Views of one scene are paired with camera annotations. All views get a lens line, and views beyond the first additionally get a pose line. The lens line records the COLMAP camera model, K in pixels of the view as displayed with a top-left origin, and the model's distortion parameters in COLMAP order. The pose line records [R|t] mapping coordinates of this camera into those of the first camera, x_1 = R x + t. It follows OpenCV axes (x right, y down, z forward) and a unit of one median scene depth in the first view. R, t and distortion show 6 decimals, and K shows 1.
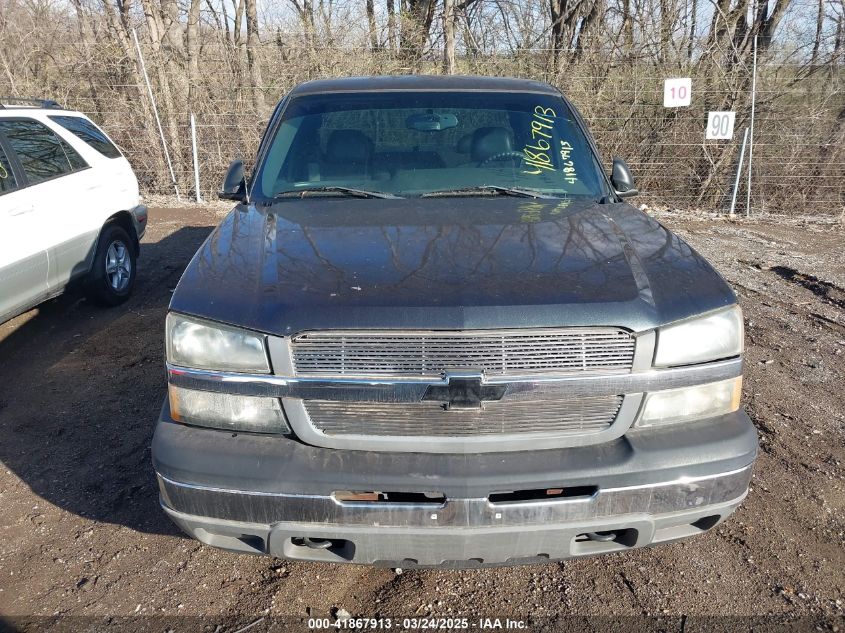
lens RADIAL K [[642.2, 0, 439.8], [0, 642.2, 317.5], [0, 0, 1]] dist [0.005632, -0.001514]
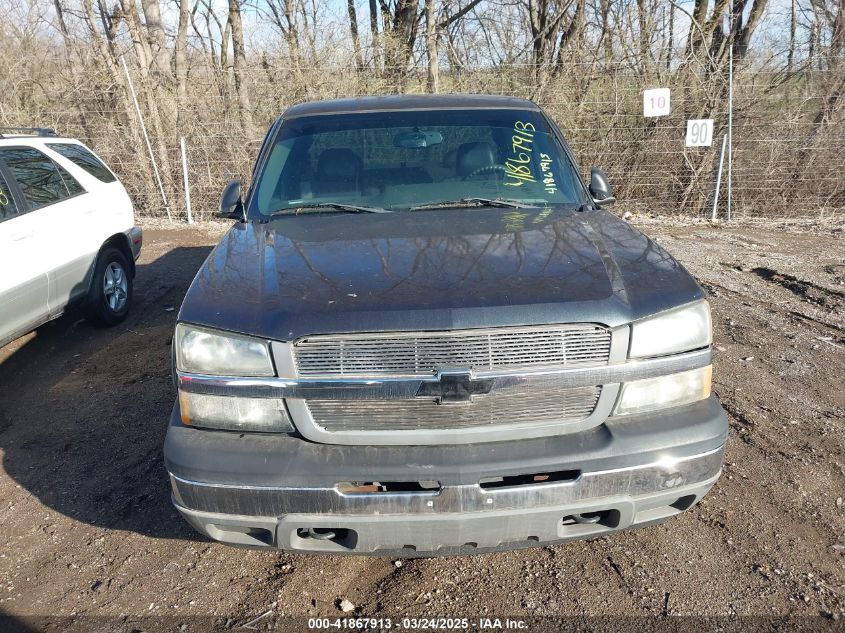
lens RADIAL K [[673.3, 0, 422.5], [0, 673.3, 316.5], [0, 0, 1]] dist [0.012354, -0.015442]
pose [[0.999548, -0.027530, -0.012041, 0.000449], [0.027124, 0.999099, -0.032638, 0.023242], [0.012929, 0.032296, 0.999395, -0.099780]]
